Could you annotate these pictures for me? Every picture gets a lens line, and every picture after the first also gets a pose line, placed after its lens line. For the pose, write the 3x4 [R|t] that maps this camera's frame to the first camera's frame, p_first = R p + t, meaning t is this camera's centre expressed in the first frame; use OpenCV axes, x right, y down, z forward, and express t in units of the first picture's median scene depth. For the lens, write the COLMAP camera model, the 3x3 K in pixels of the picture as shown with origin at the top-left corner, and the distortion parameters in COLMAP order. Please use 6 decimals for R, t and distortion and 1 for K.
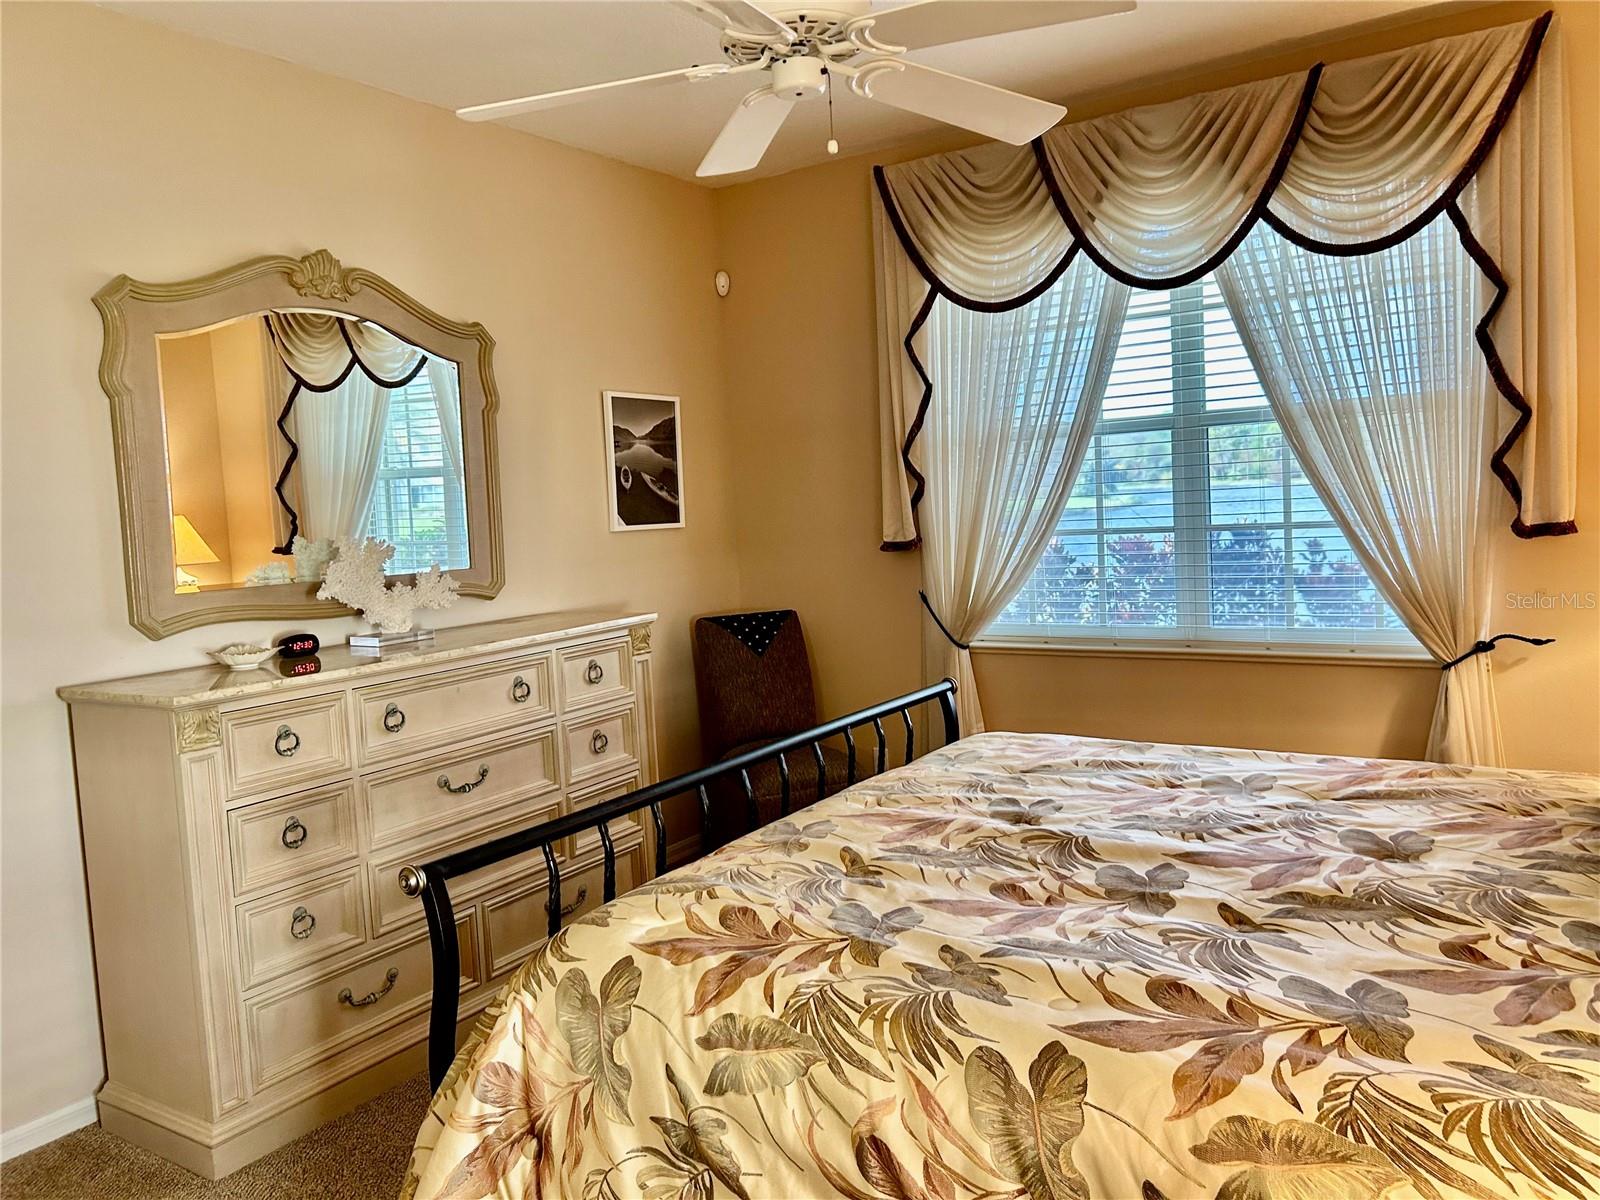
lens RADIAL K [[1198.3, 0, 798.0], [0, 1198.3, 602.7], [0, 0, 1]] dist [0.050680, -0.059210]
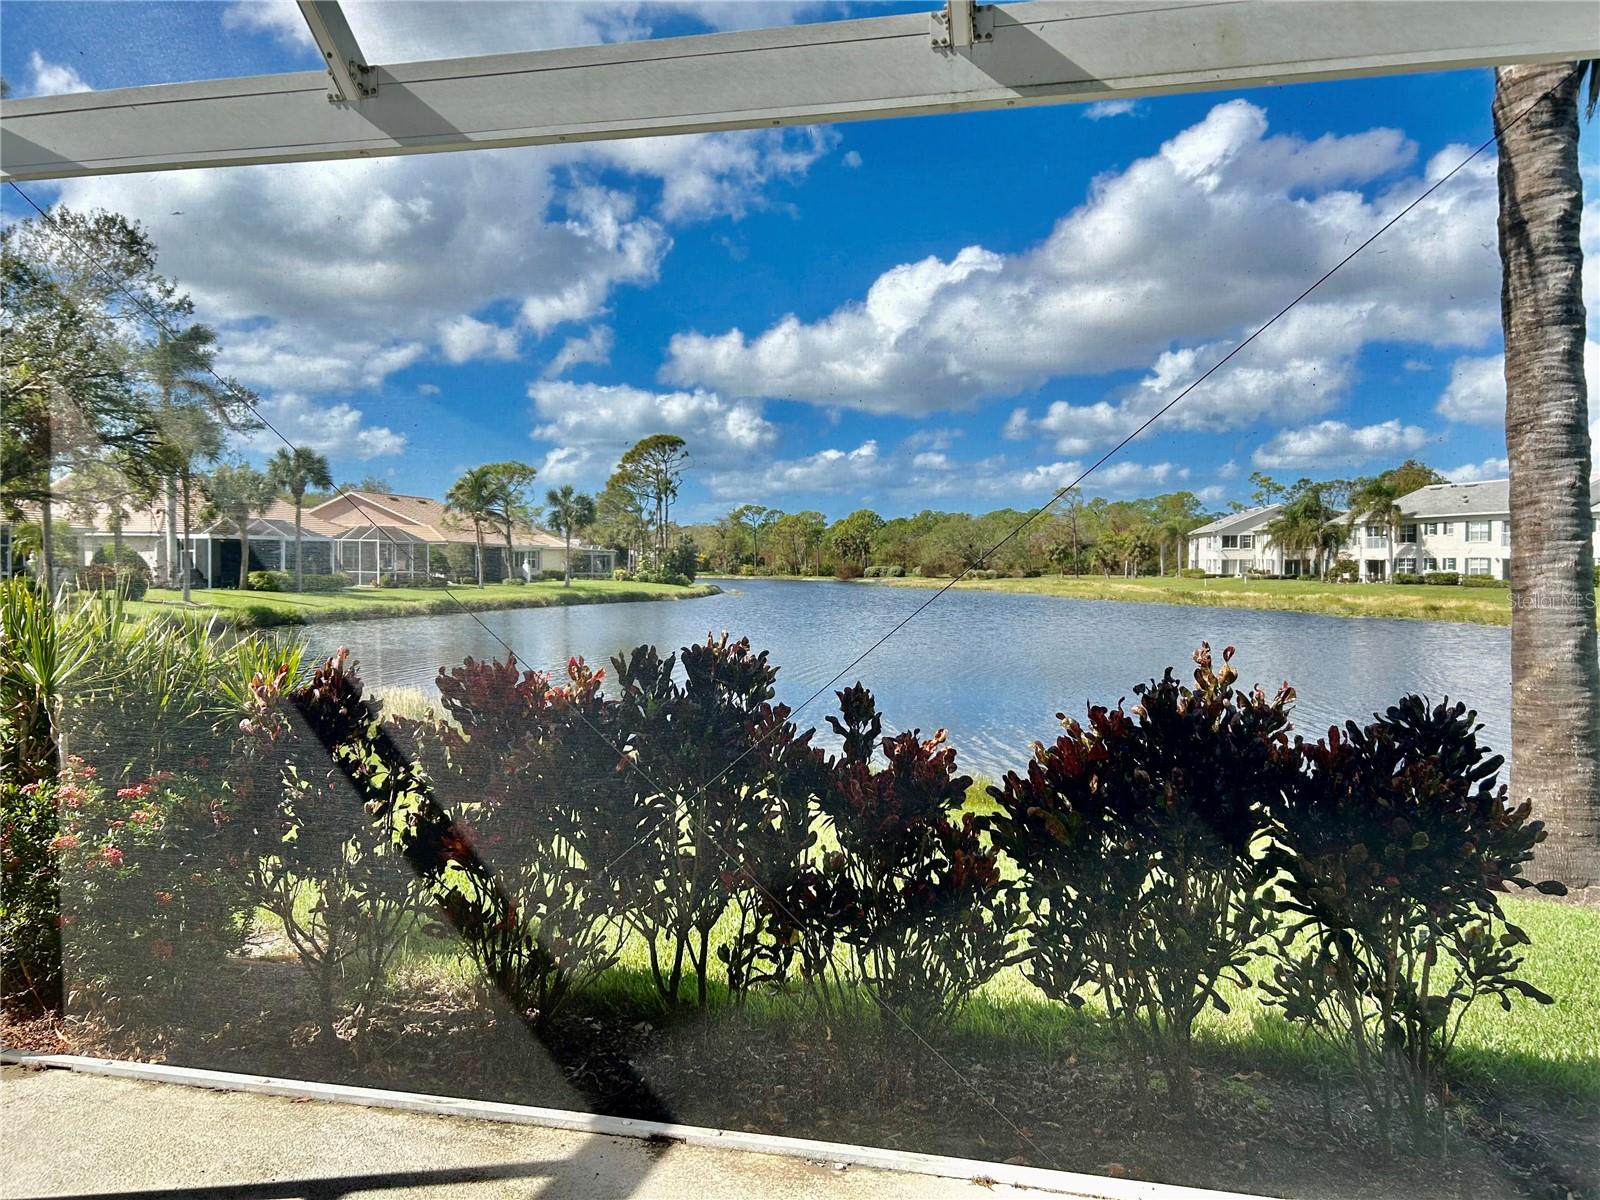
lens RADIAL K [[1198.3, 0, 805.5], [0, 1198.3, 614.1], [0, 0, 1]] dist [0.050680, -0.059210]
pose [[0.939659, 0.056332, 0.337442, 0.252775], [-0.036585, 0.997240, -0.064601, -0.049711], [-0.340150, 0.048358, 0.939127, 0.574682]]
